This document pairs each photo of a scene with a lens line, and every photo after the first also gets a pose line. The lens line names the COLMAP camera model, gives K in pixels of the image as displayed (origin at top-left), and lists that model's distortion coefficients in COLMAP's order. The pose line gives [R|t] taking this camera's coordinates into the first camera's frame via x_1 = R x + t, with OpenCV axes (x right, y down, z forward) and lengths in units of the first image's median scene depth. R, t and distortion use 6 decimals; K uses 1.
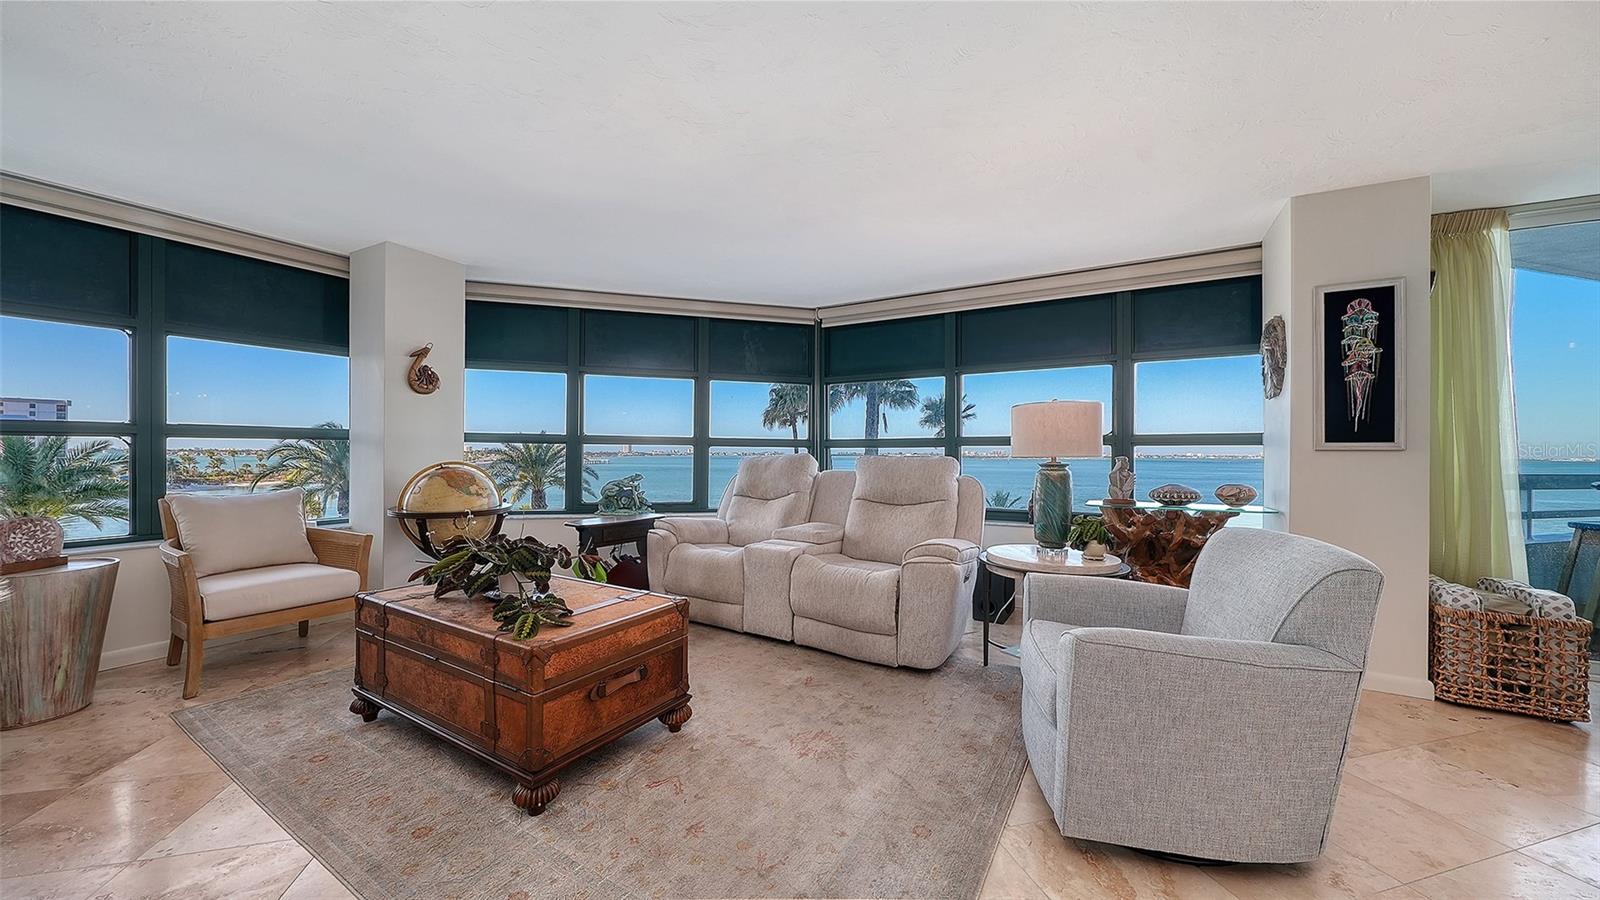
lens RADIAL K [[584.9, 0, 776.2], [0, 584.9, 453.7], [0, 0, 1]] dist [-0.001212, -0.000269]
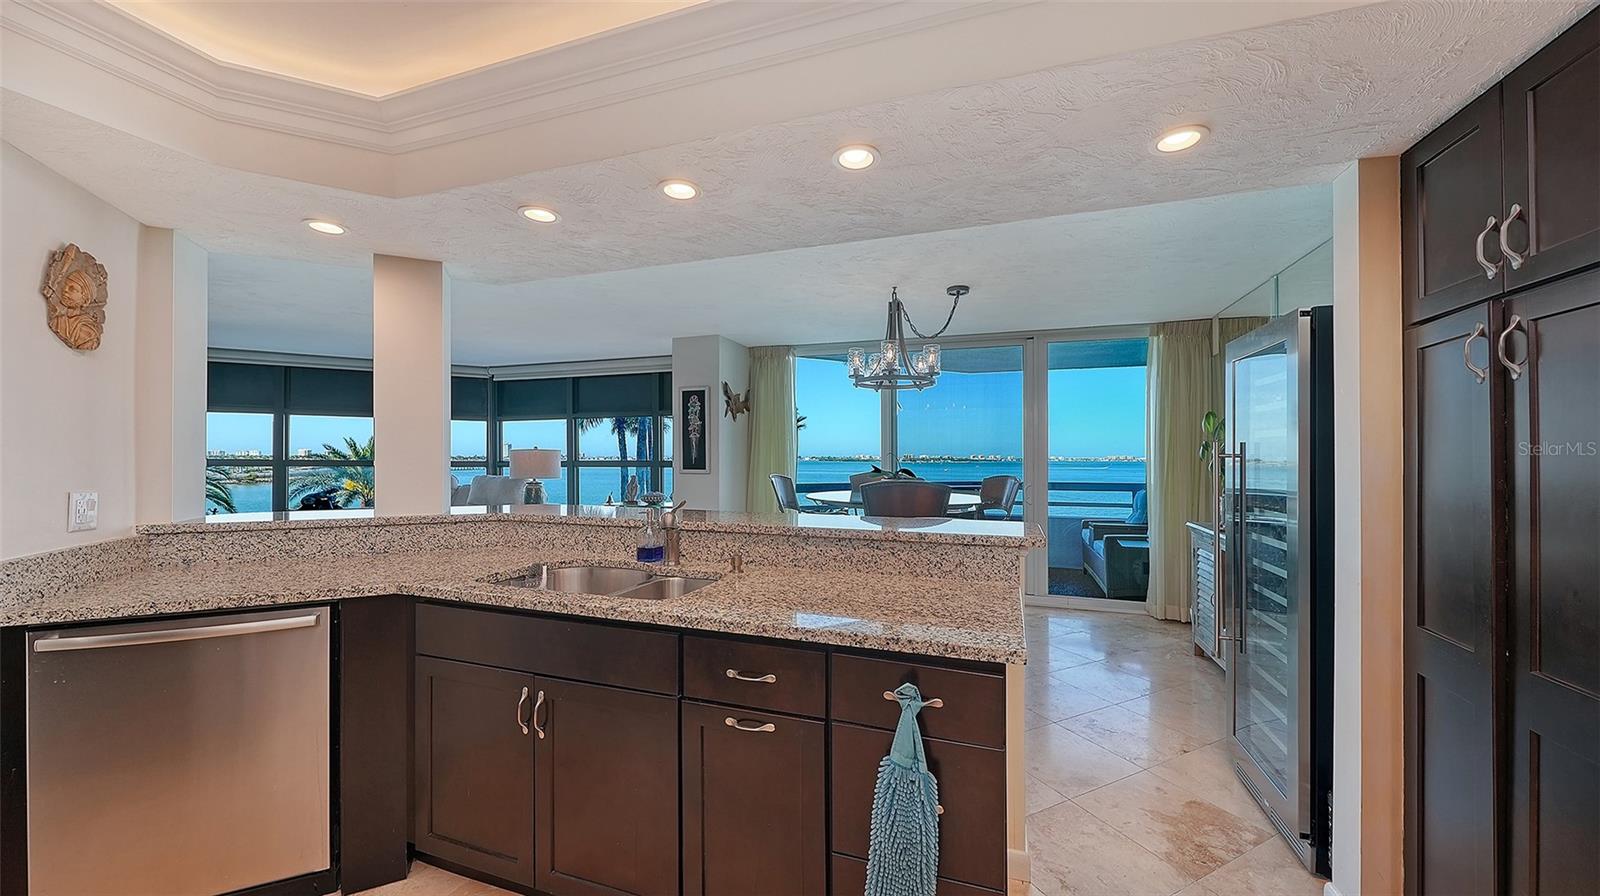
lens RADIAL K [[588.8, 0, 805.9], [0, 588.8, 444.3], [0, 0, 1]] dist [-0.001984, -0.000100]
pose [[0.981307, 0.003246, 0.192420, 0.663122], [0.000775, 0.999783, -0.020819, -0.042619], [-0.192446, 0.020579, 0.981092, -0.643066]]
